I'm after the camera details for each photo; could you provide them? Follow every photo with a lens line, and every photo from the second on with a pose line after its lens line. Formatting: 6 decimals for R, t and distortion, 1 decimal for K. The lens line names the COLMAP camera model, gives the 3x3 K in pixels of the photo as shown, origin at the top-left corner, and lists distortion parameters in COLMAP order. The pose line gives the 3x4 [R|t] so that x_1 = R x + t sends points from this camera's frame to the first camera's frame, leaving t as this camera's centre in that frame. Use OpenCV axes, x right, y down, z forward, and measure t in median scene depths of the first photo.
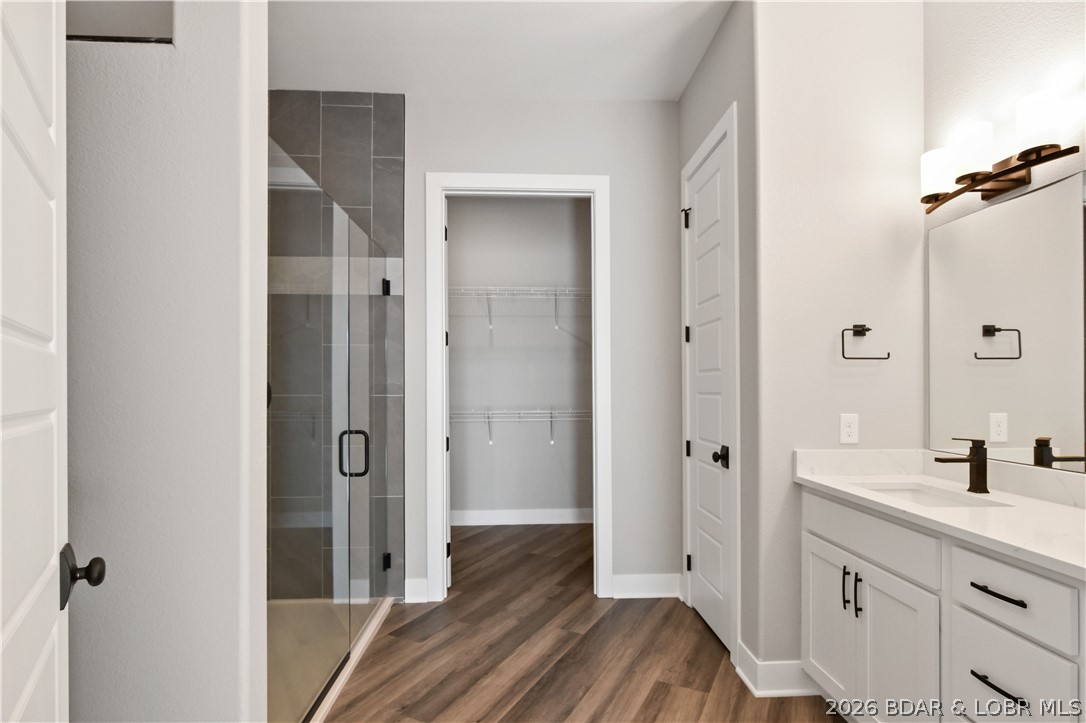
lens RADIAL K [[546.2, 0, 543.3], [0, 546.2, 381.5], [0, 0, 1]] dist [-0.010699, -0.006890]
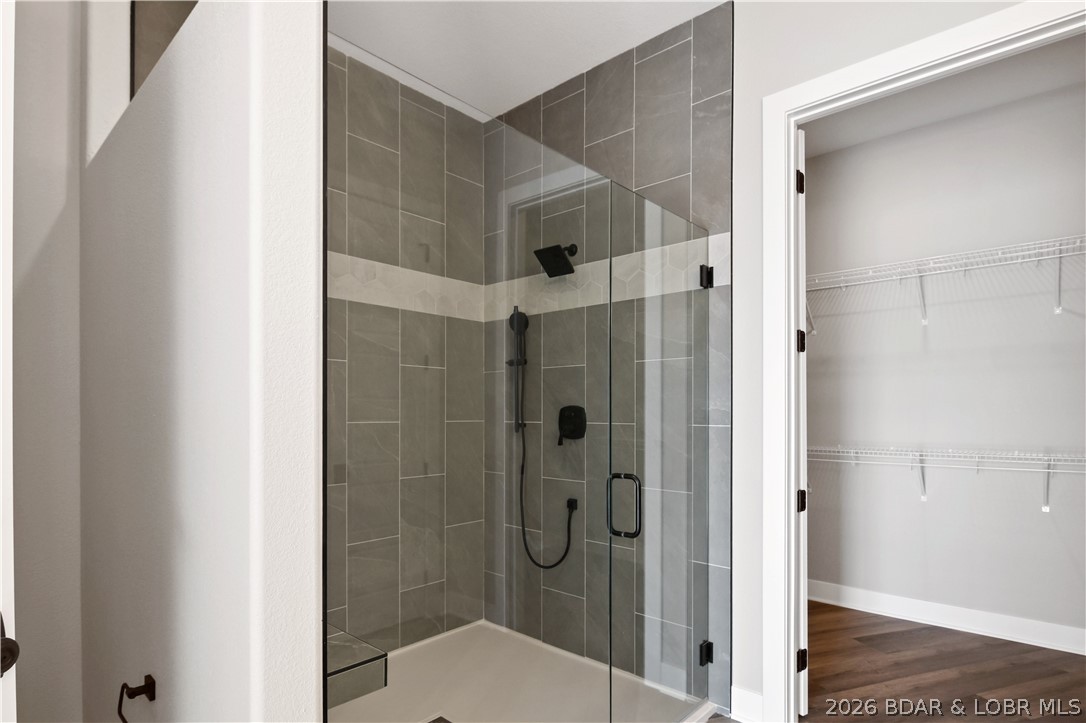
lens RADIAL K [[546.2, 0, 568.5], [0, 546.2, 412.7], [0, 0, 1]] dist [-0.010699, -0.006890]
pose [[0.704808, 0.005597, -0.709376, 0.097794], [0.005479, 0.999896, 0.013333, -0.002652], [0.709377, -0.013284, 0.704704, 0.356061]]
